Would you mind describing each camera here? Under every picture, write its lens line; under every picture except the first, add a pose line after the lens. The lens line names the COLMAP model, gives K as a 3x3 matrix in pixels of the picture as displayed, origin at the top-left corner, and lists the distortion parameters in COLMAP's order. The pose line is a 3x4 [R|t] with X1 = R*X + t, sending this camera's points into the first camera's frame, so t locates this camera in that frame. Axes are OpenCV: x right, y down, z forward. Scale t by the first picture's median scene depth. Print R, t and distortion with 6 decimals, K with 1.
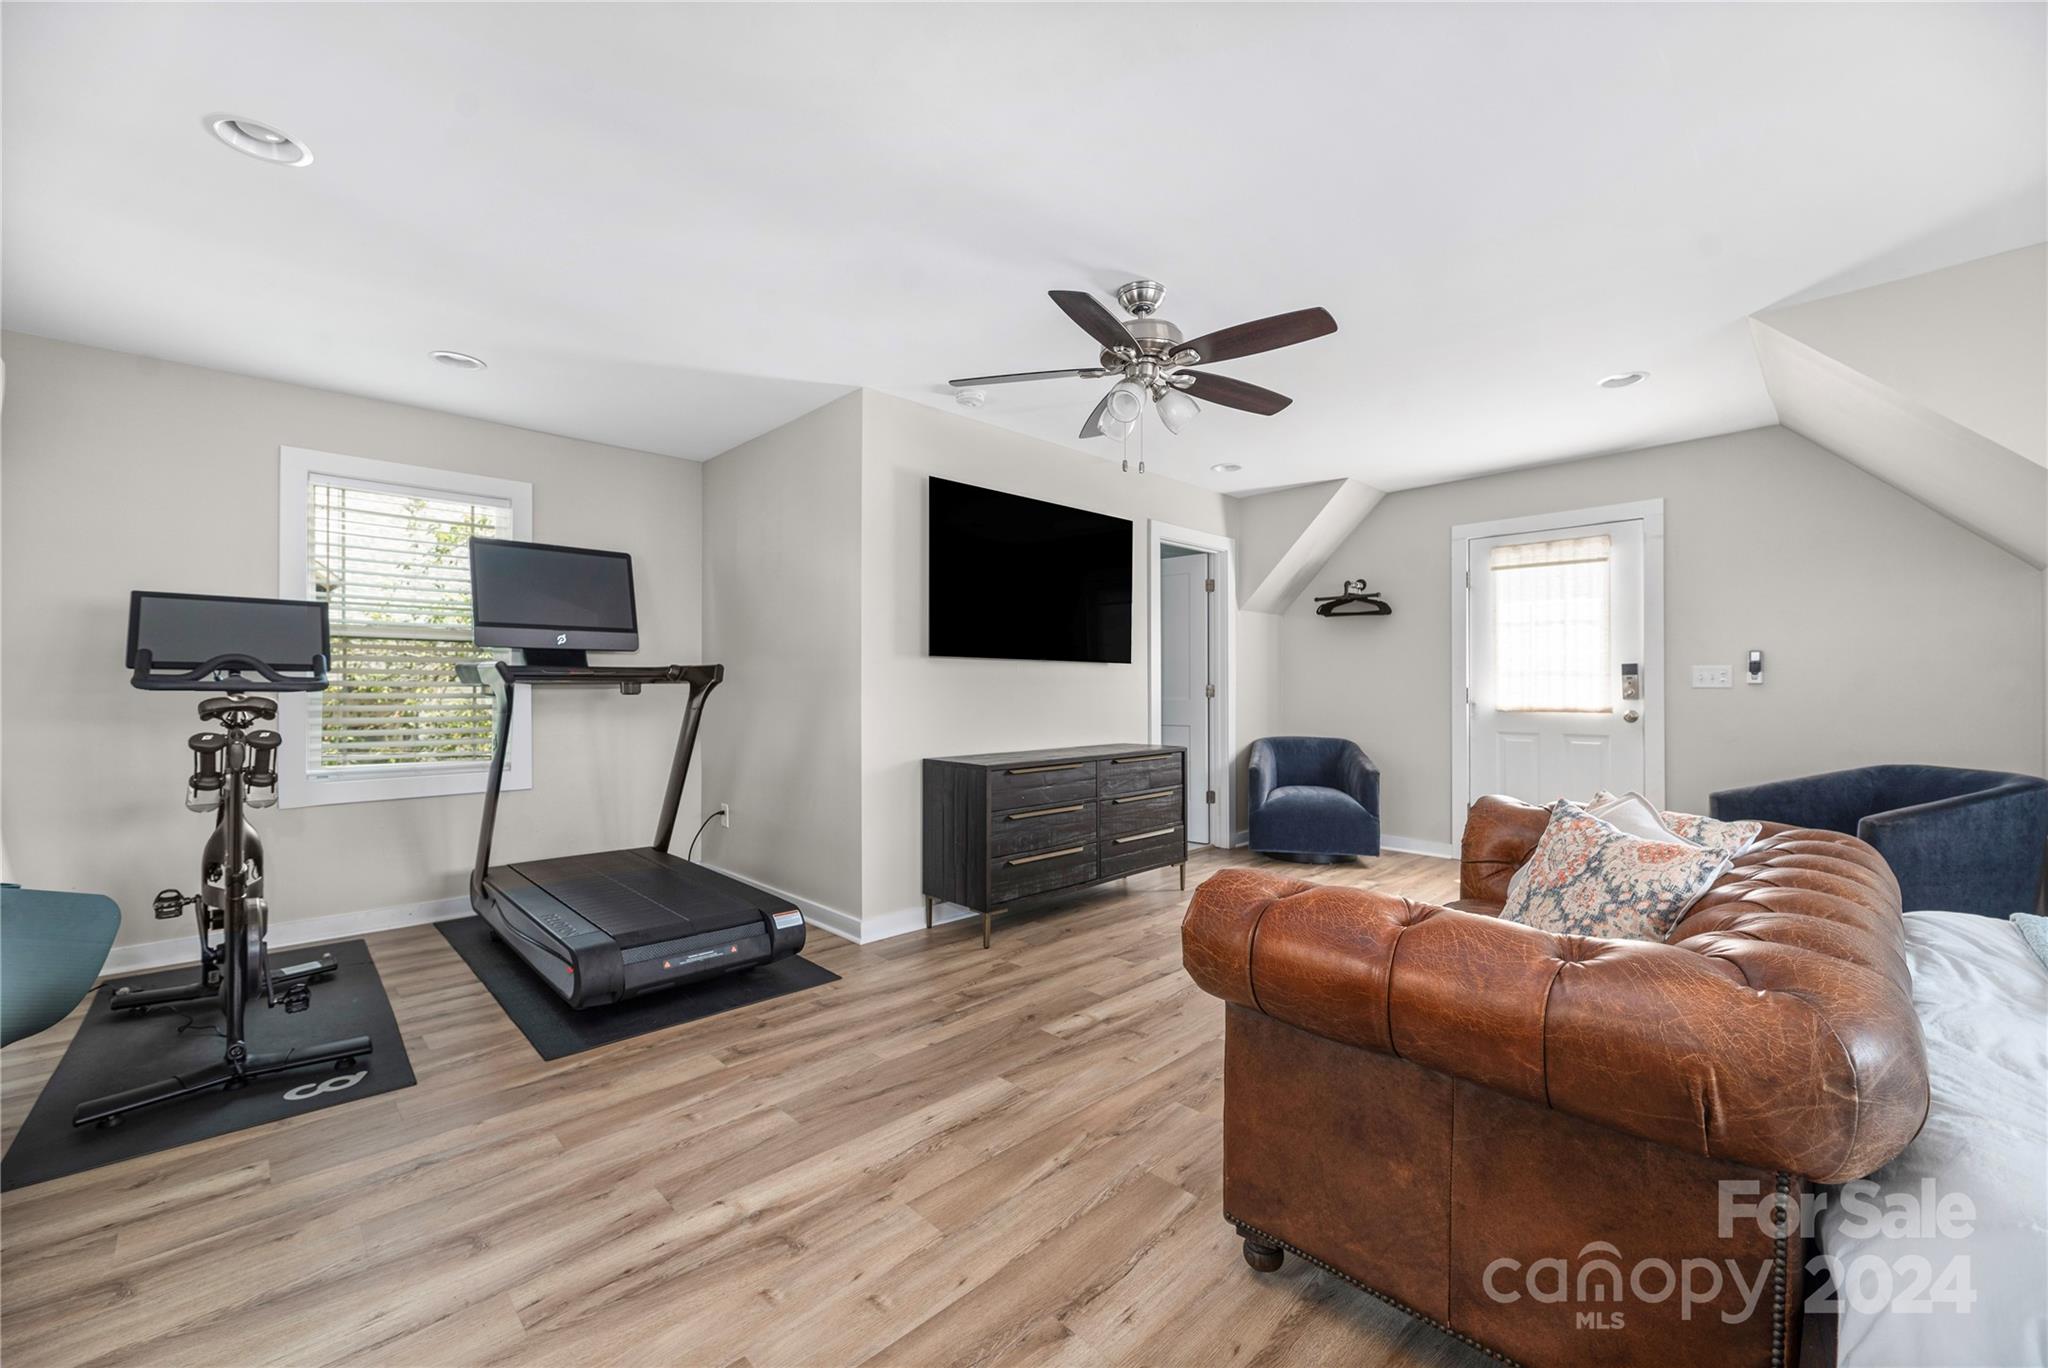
lens RADIAL K [[814.9, 0, 1024.0], [0, 814.9, 684.0], [0, 0, 1]] dist [0.000321, -0.000049]
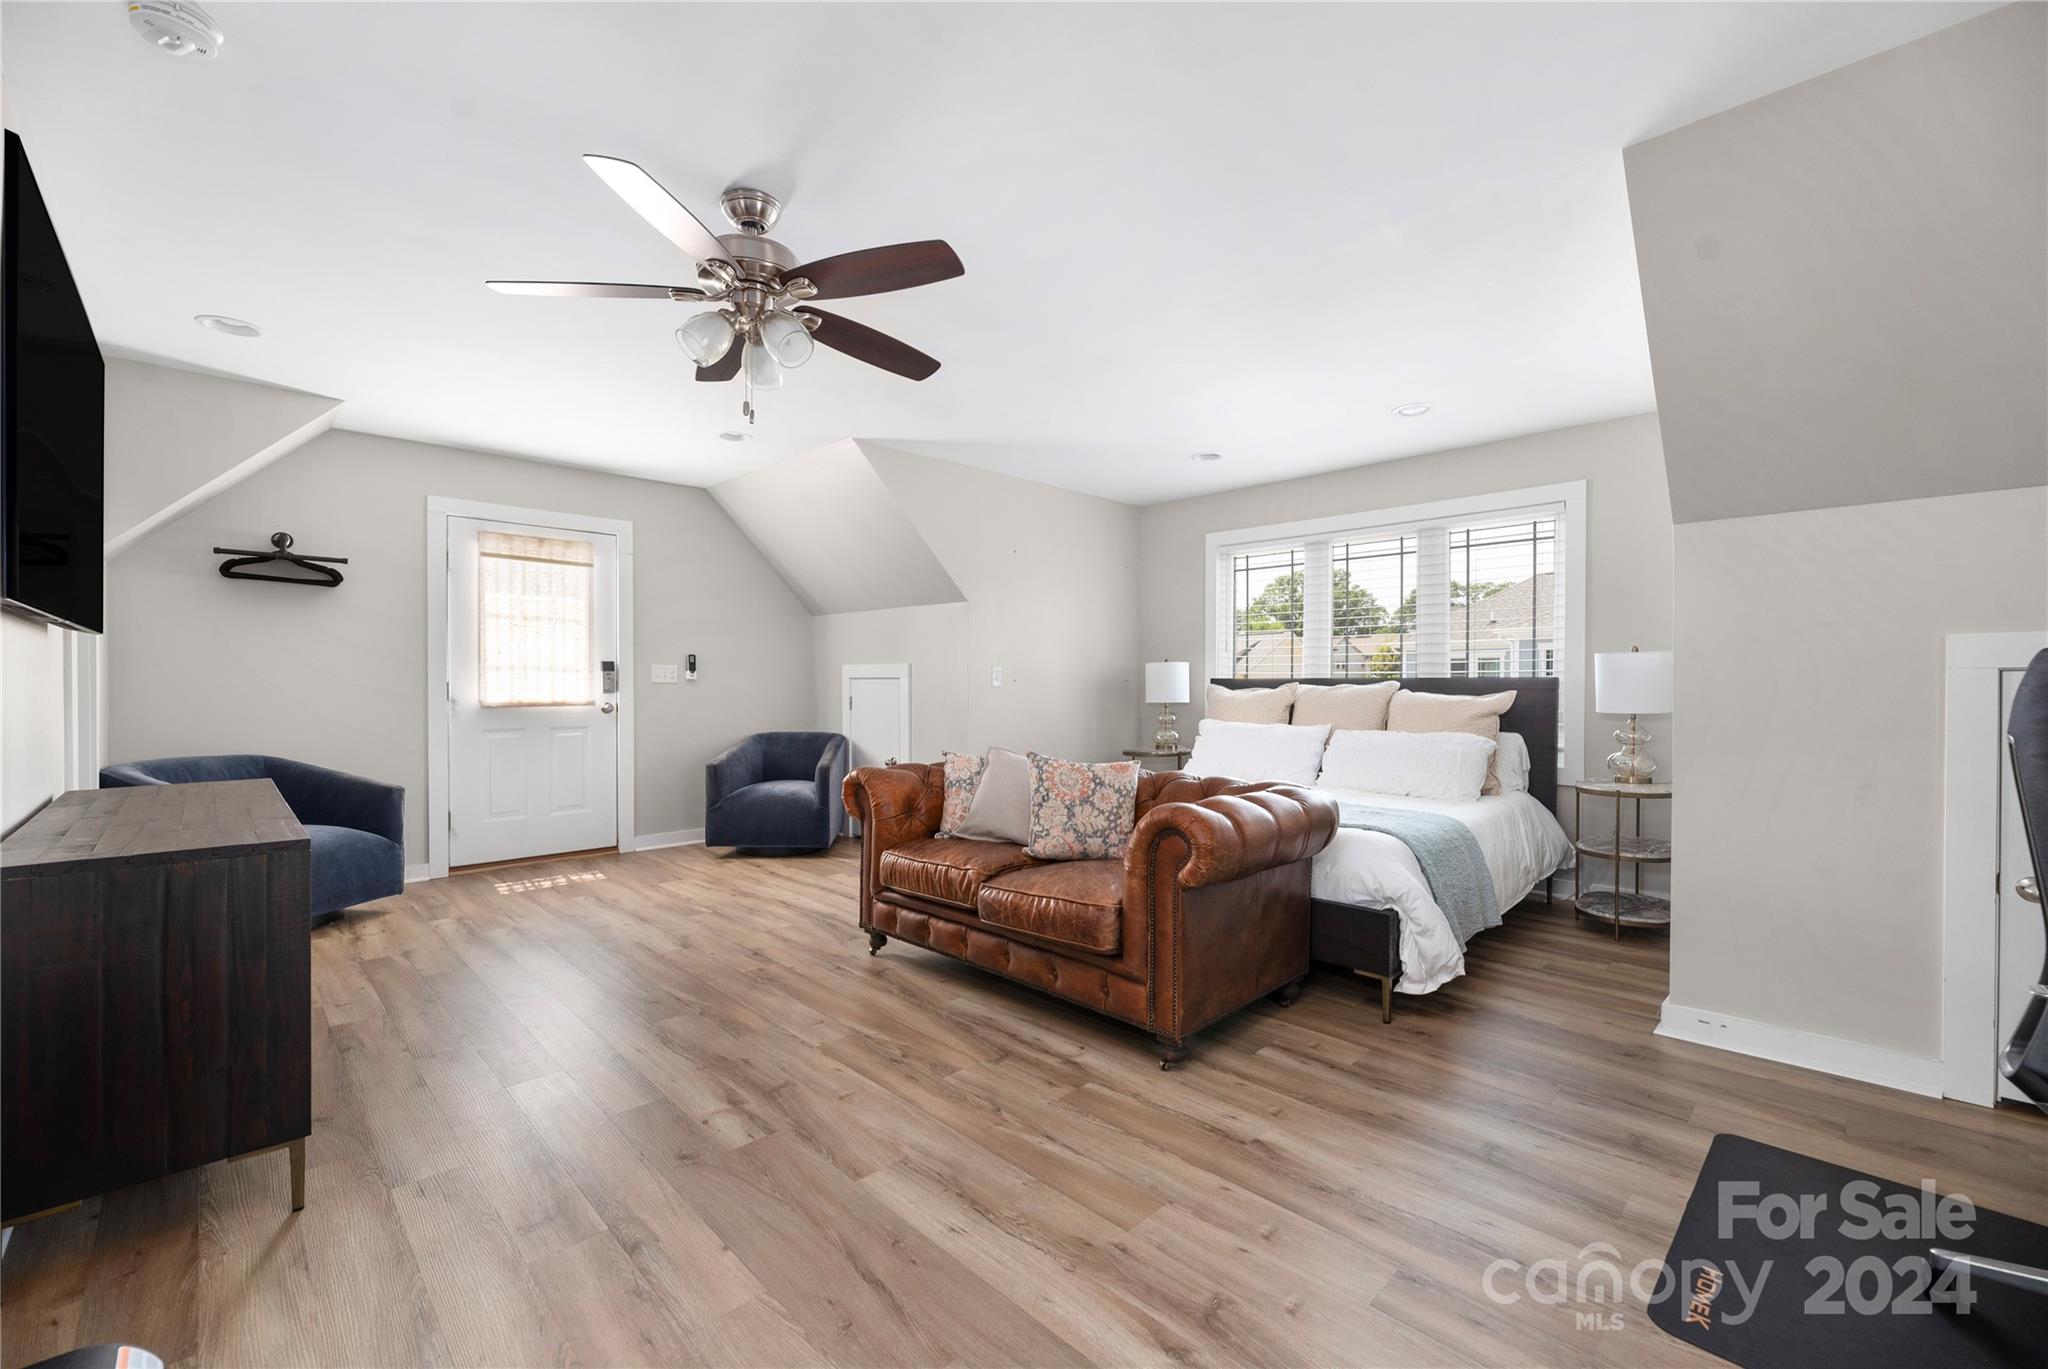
lens RADIAL K [[834.9, 0, 1024.0], [0, 834.9, 684.5], [0, 0, 1]] dist [-0.001149, -0.000124]
pose [[-0.005760, -0.001899, 0.999982, -0.718067], [-0.005806, 0.999981, 0.001866, 0.002975], [-0.999967, -0.005795, -0.005771, 0.732178]]
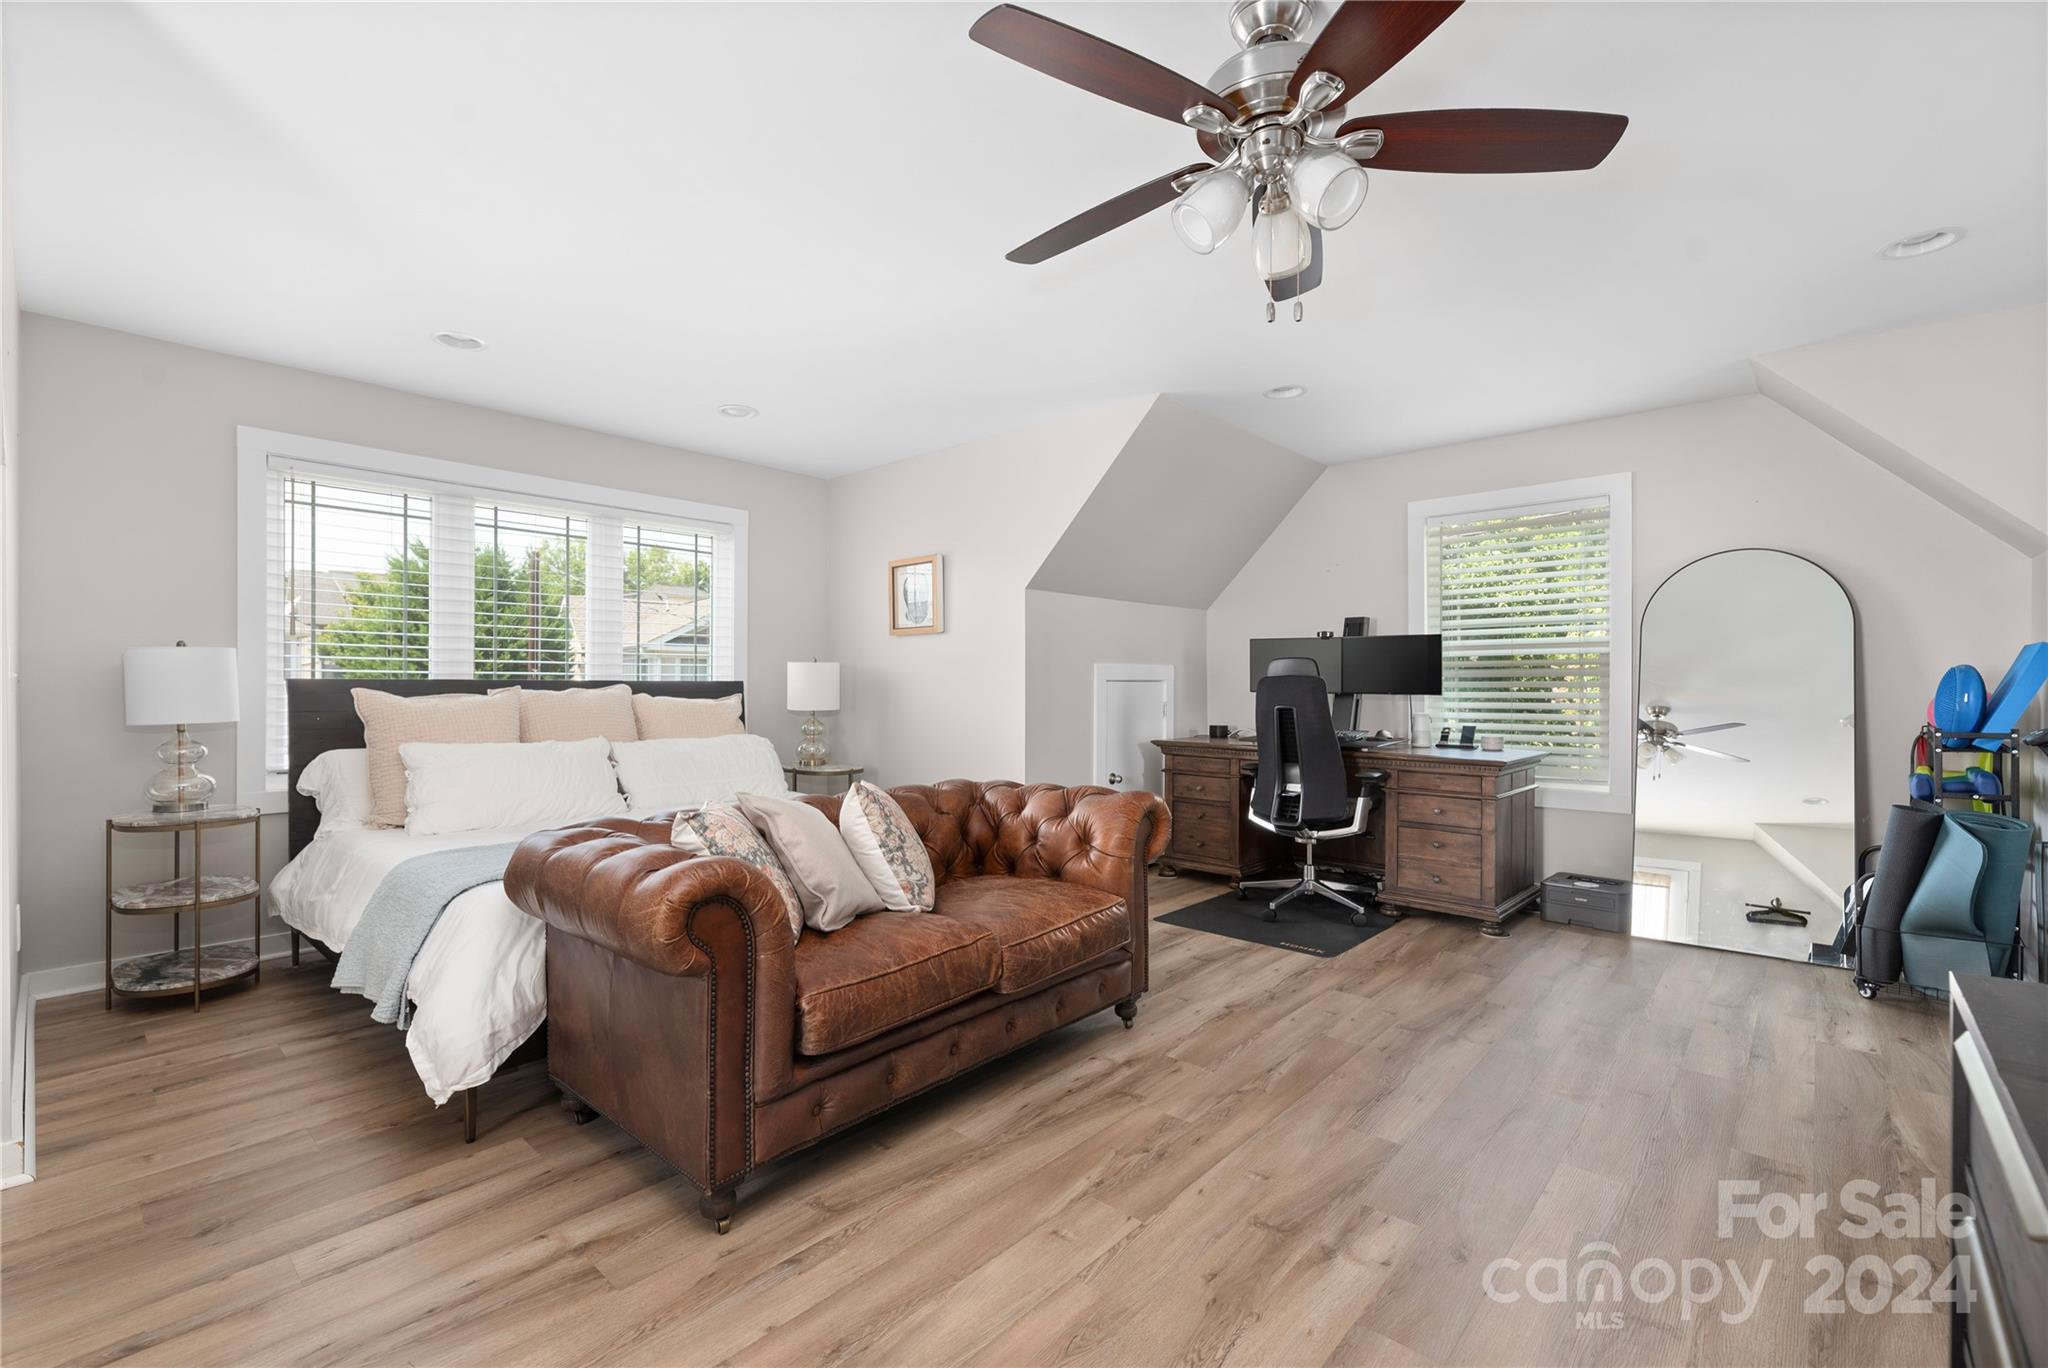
lens RADIAL K [[902.9, 0, 1024.0], [0, 902.9, 684.0], [0, 0, 1]] dist [-0.001563, -0.000143]
pose [[-0.997164, -0.000359, -0.075258, 0.371702], [0.000329, 0.999958, -0.009126, 0.009234], [0.075258, -0.009125, -0.997122, 1.650022]]
